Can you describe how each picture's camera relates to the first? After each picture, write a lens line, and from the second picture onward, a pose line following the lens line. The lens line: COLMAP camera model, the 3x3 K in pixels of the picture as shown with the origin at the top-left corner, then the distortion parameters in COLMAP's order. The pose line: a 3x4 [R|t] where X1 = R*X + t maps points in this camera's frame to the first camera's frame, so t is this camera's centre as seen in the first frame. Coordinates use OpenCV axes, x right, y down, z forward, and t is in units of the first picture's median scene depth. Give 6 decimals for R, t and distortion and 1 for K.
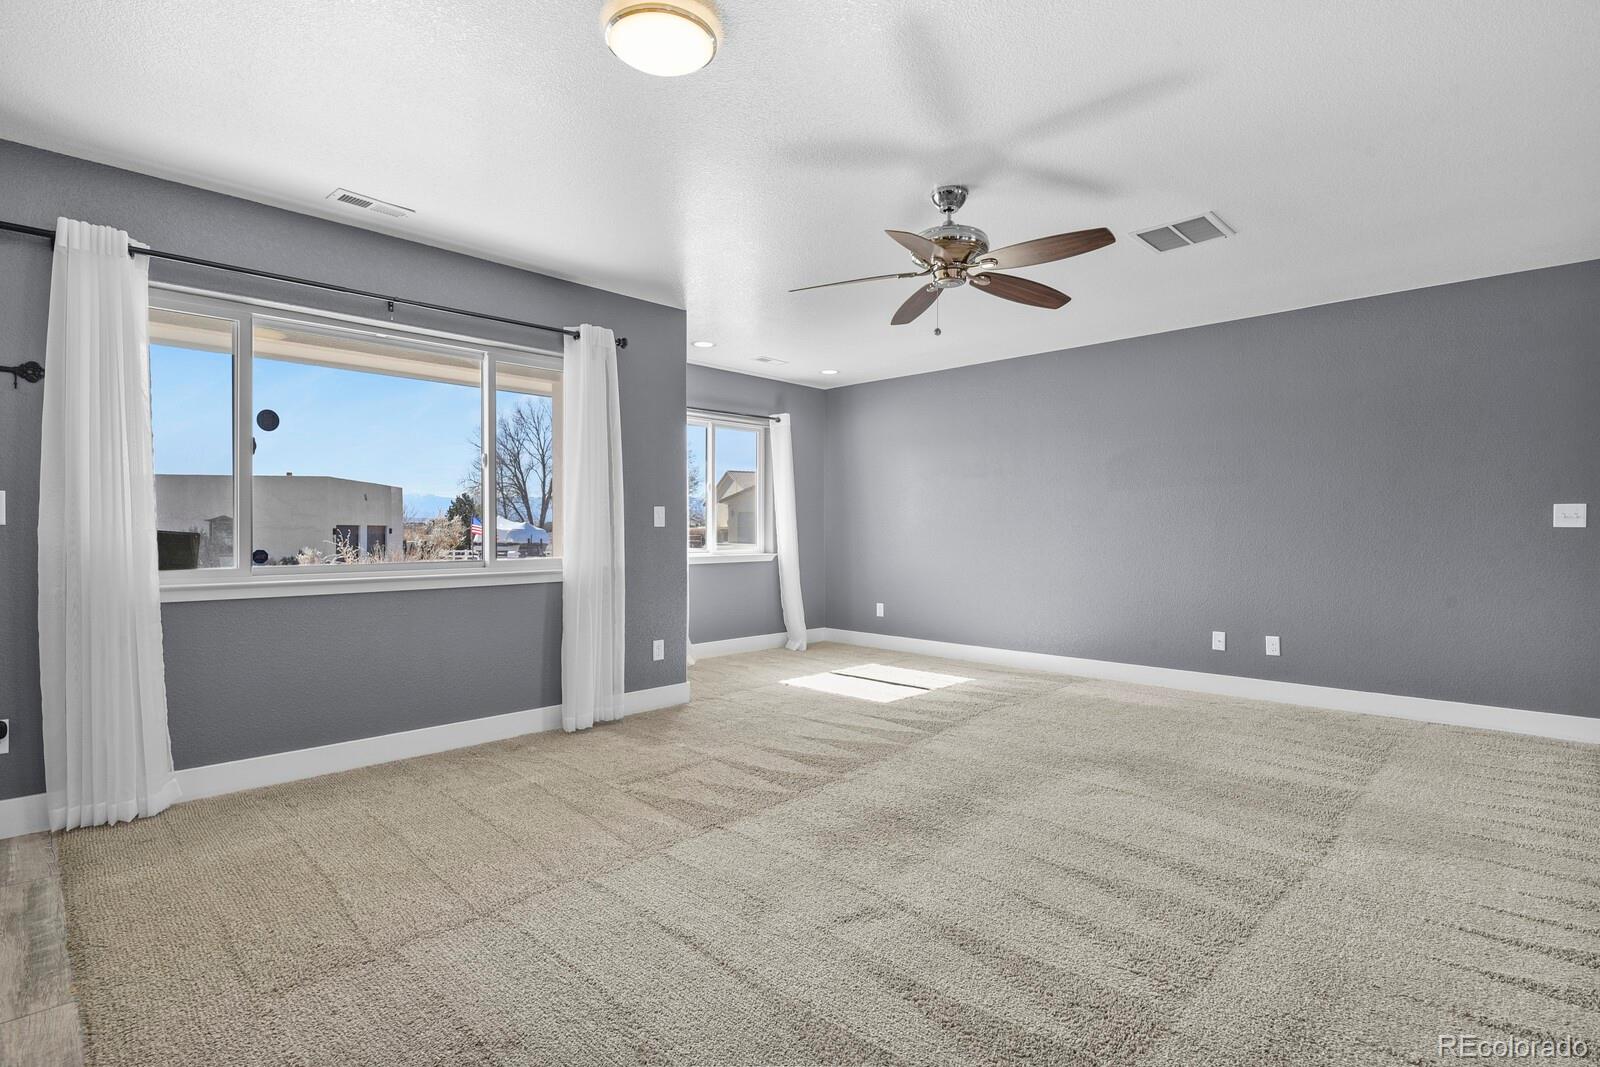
lens RADIAL K [[774.1, 0, 814.0], [0, 774.1, 534.0], [0, 0, 1]] dist [-0.006649, -0.006312]
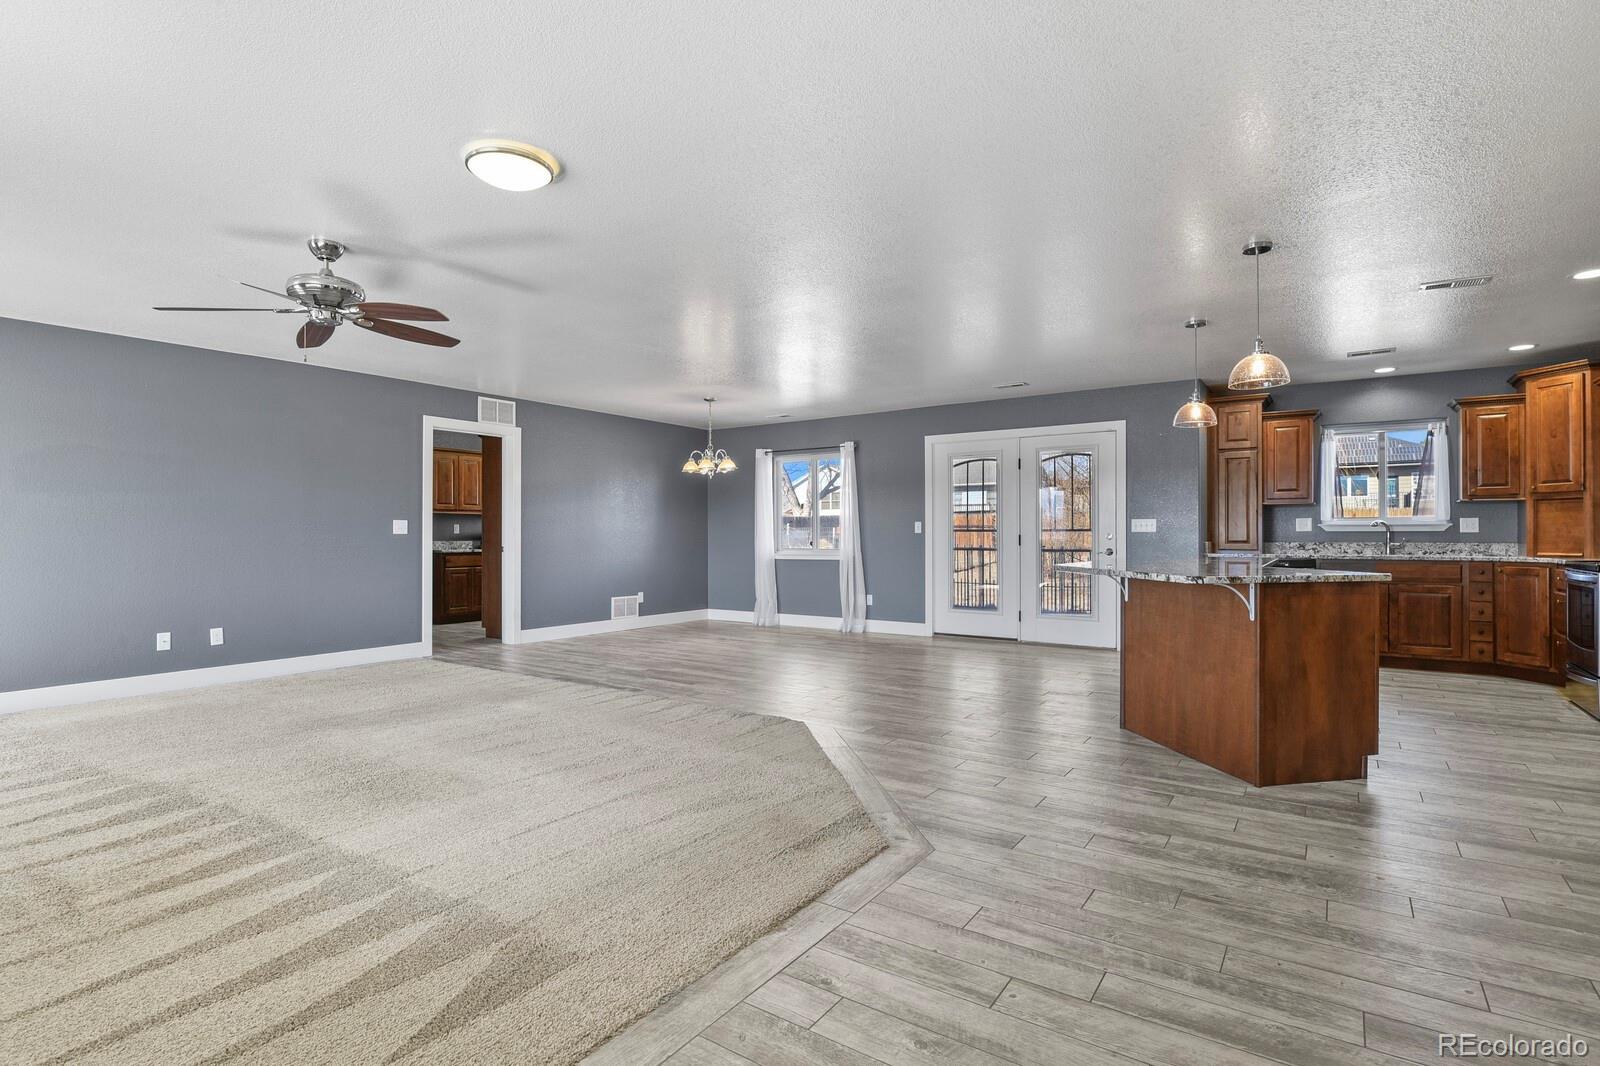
lens RADIAL K [[774.1, 0, 811.0], [0, 774.1, 534.8], [0, 0, 1]] dist [-0.006649, -0.006312]
pose [[-0.163831, -0.002615, 0.986485, -0.816225], [0.009581, 0.999945, 0.004242, -0.005207], [-0.986442, 0.010147, -0.163797, 0.366453]]
